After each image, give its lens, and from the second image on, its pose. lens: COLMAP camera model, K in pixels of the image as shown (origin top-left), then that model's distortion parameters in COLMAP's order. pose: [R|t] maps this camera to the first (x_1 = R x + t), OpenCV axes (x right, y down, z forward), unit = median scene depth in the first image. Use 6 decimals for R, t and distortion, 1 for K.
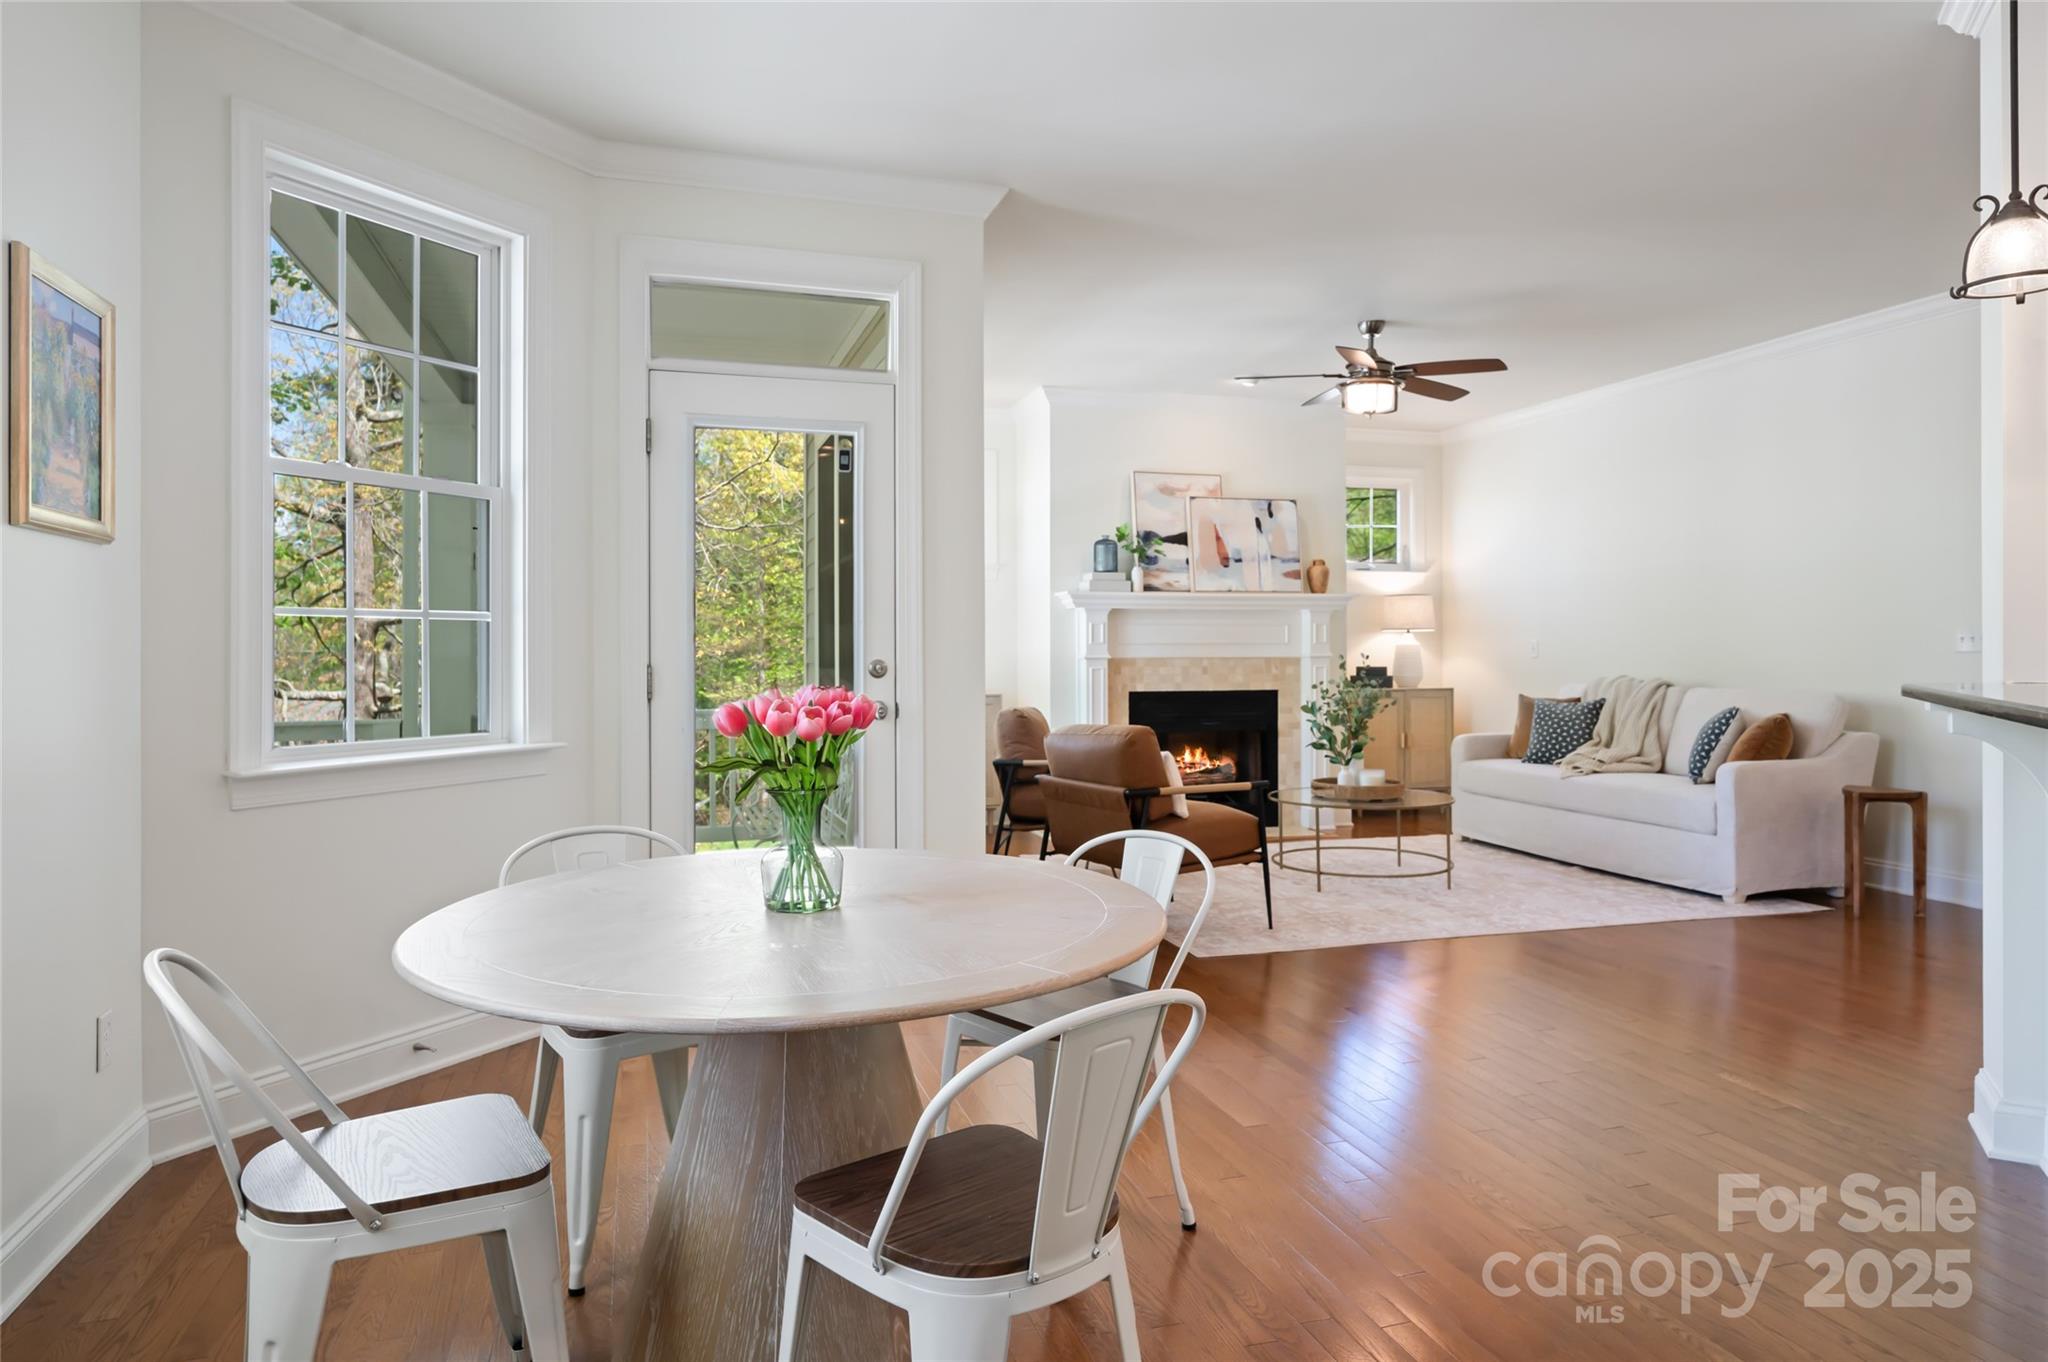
lens RADIAL K [[1234.6, 0, 1026.3], [0, 1234.6, 653.7], [0, 0, 1]] dist [0.001934, 0.000936]
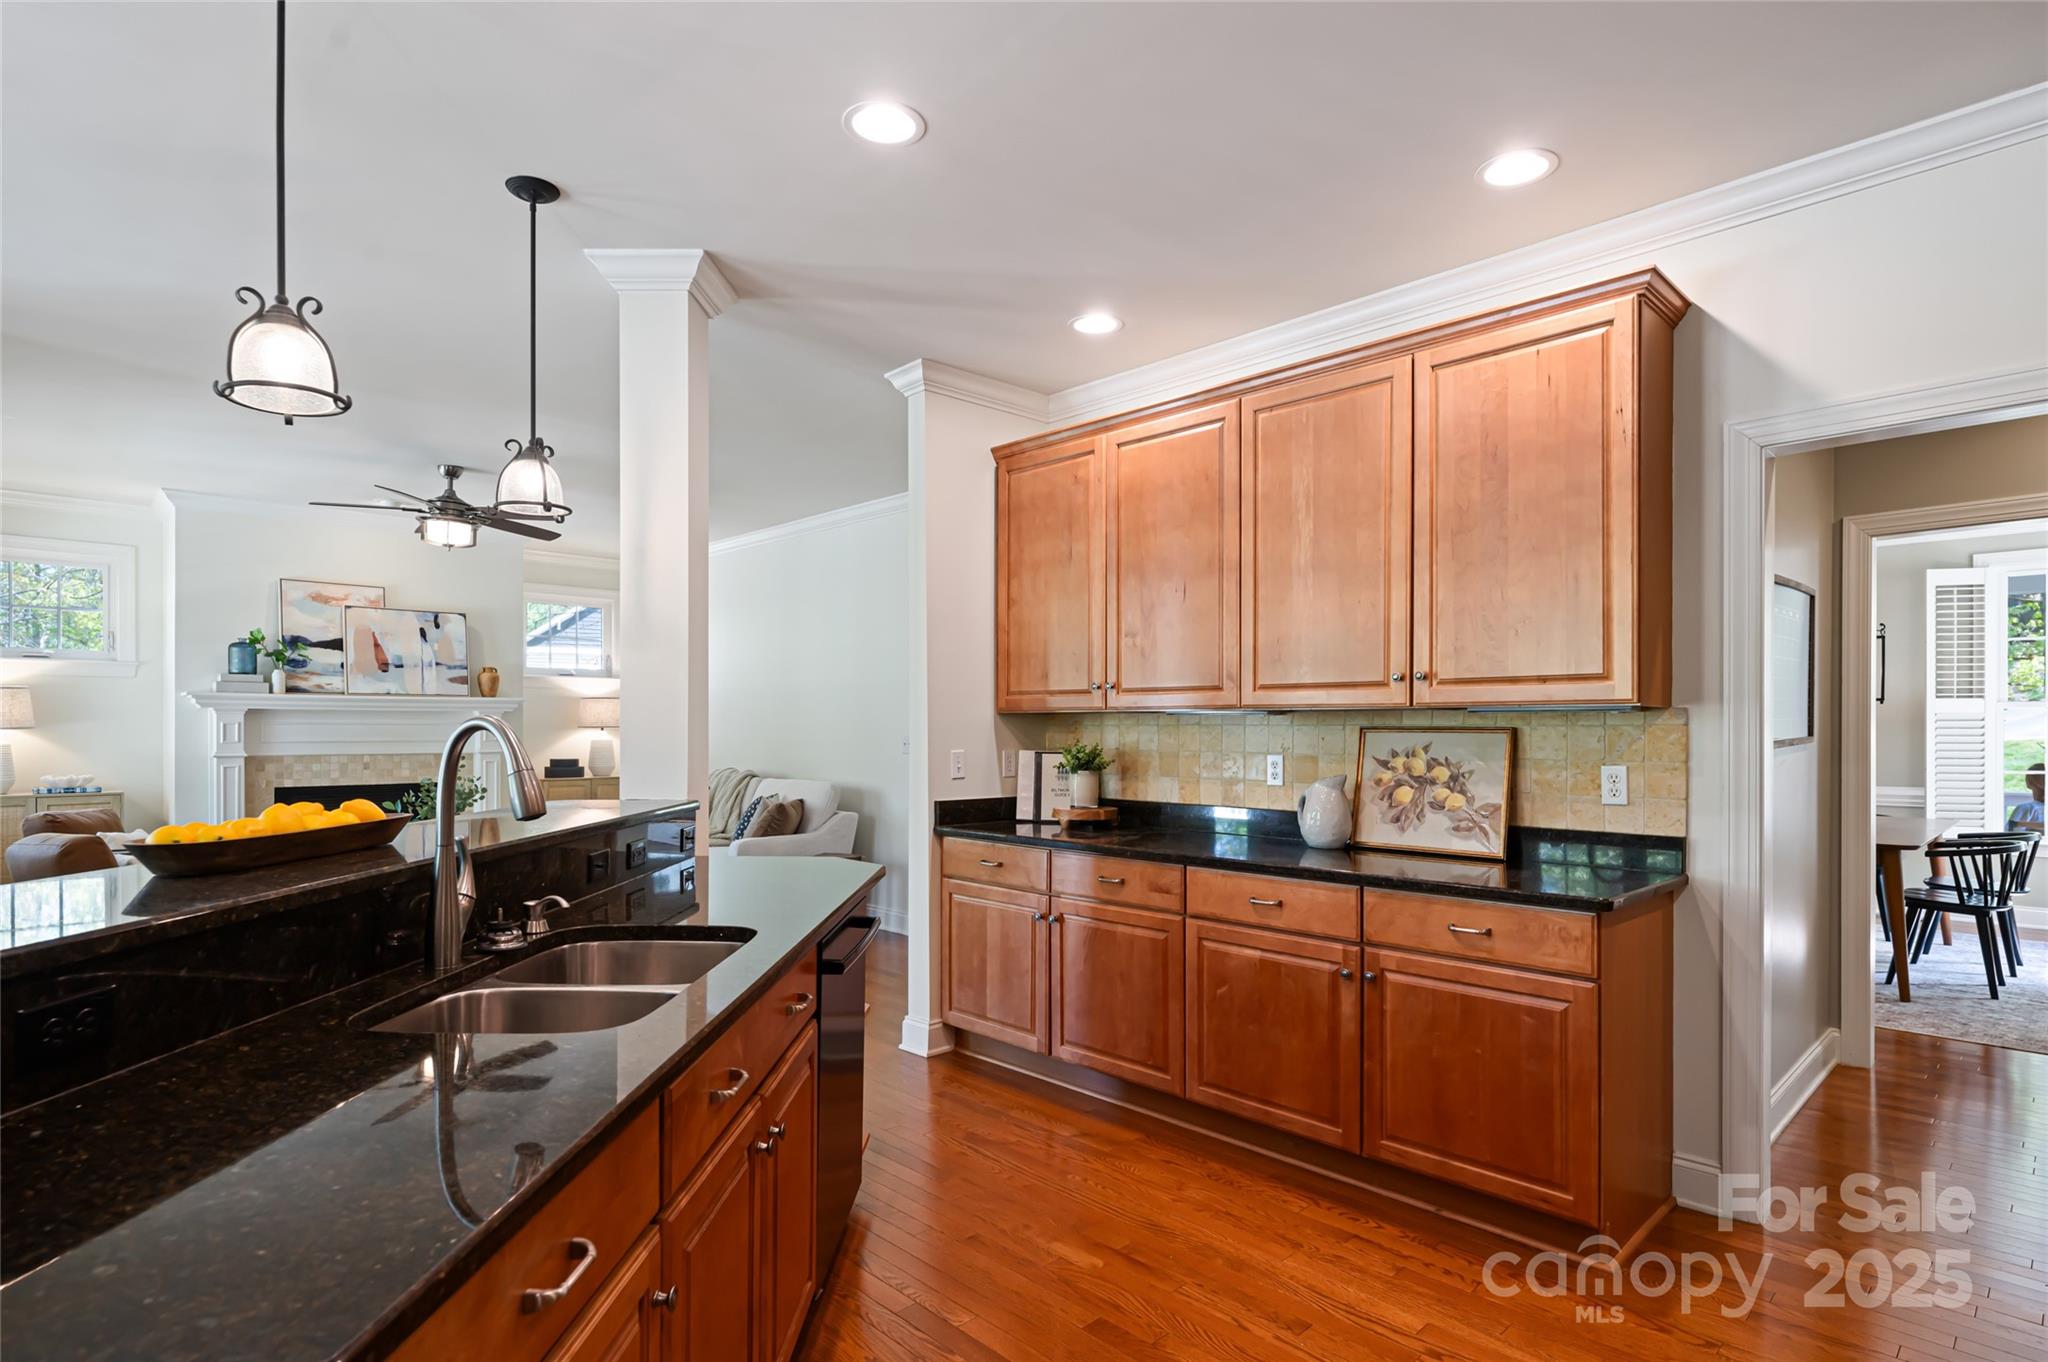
lens RADIAL K [[1041.9, 0, 1024.5], [0, 1041.9, 732.6], [0, 0, 1]] dist [0.000187, 0.001091]
pose [[0.890190, 0.003231, 0.455578, 0.251635], [-0.004332, 0.999990, 0.001372, -0.020326], [-0.455569, -0.003195, 0.890195, -0.085220]]
